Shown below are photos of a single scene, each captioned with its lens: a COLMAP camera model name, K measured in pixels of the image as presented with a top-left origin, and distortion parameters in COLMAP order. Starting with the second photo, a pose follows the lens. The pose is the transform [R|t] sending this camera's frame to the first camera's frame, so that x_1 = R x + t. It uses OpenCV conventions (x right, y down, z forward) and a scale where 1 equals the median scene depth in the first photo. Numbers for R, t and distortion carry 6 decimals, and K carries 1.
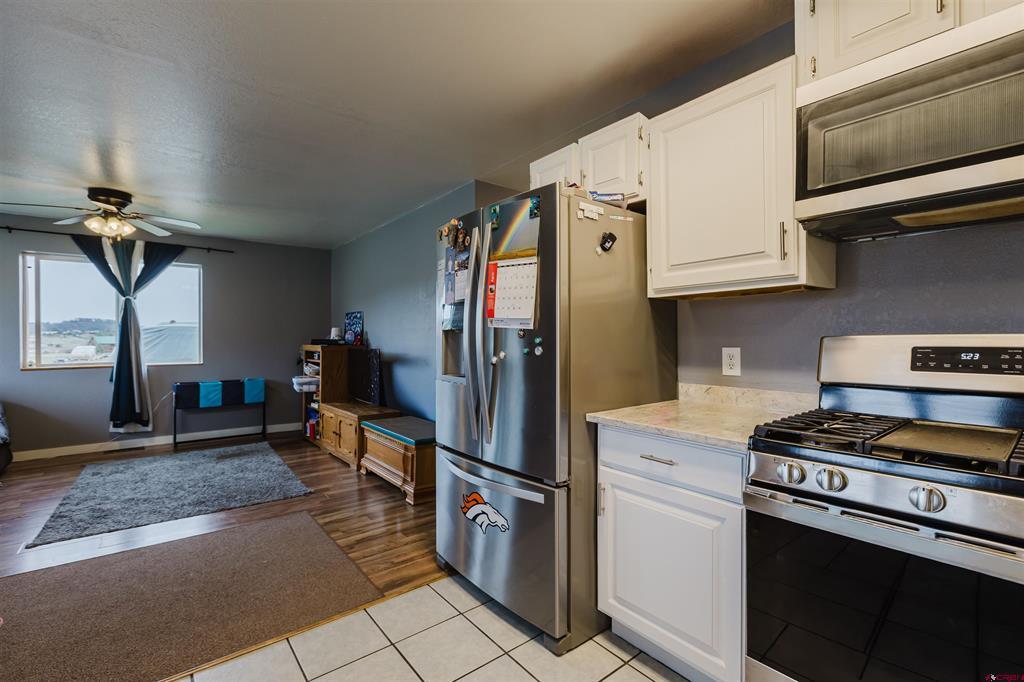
lens RADIAL K [[447.5, 0, 512.0], [0, 447.5, 341.0], [0, 0, 1]] dist [-0.002677, -0.000215]
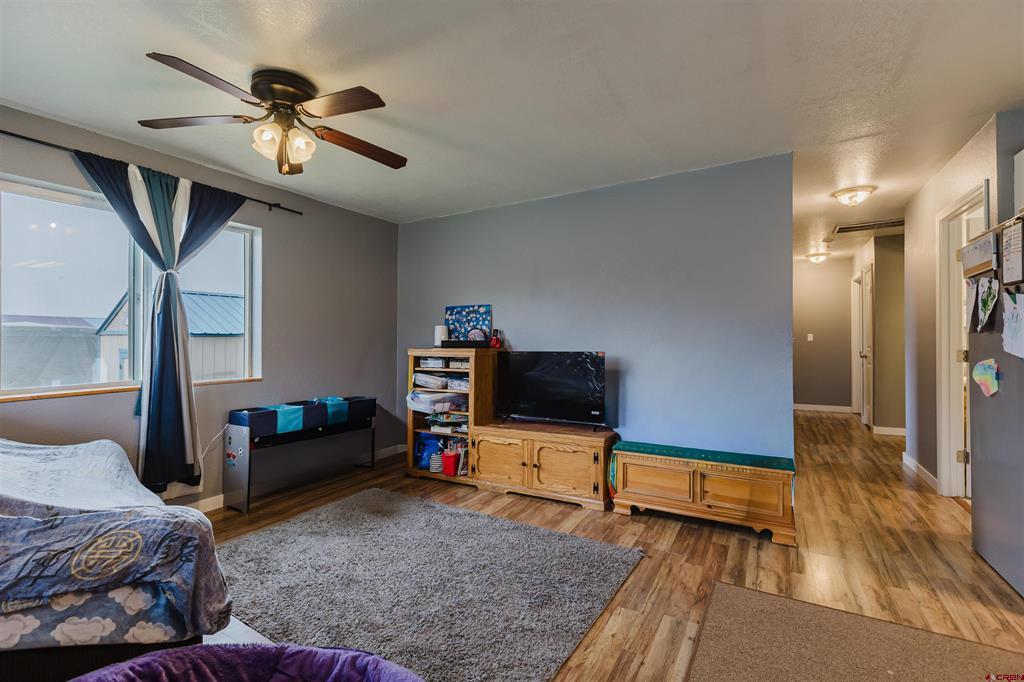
lens RADIAL K [[447.5, 0, 512.0], [0, 447.5, 341.0], [0, 0, 1]] dist [-0.002677, -0.000215]
pose [[0.936844, -0.005172, 0.349710, -0.642440], [0.007728, 0.999953, -0.005915, 0.002131], [-0.349663, 0.008244, 0.936839, 0.284165]]
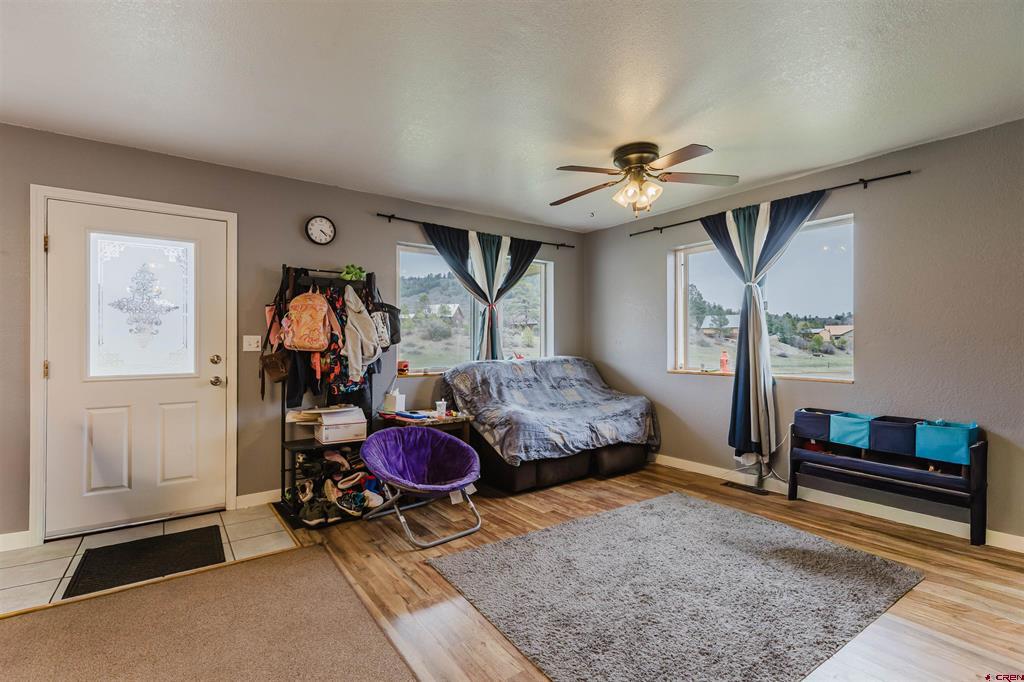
lens RADIAL K [[471.4, 0, 512.0], [0, 471.4, 341.0], [0, 0, 1]] dist [0.001226, 0.000082]
pose [[-0.047887, -0.005542, -0.998837, -0.060730], [-0.007029, 0.999962, -0.005211, 0.004244], [0.998828, 0.006771, -0.047924, 0.644929]]
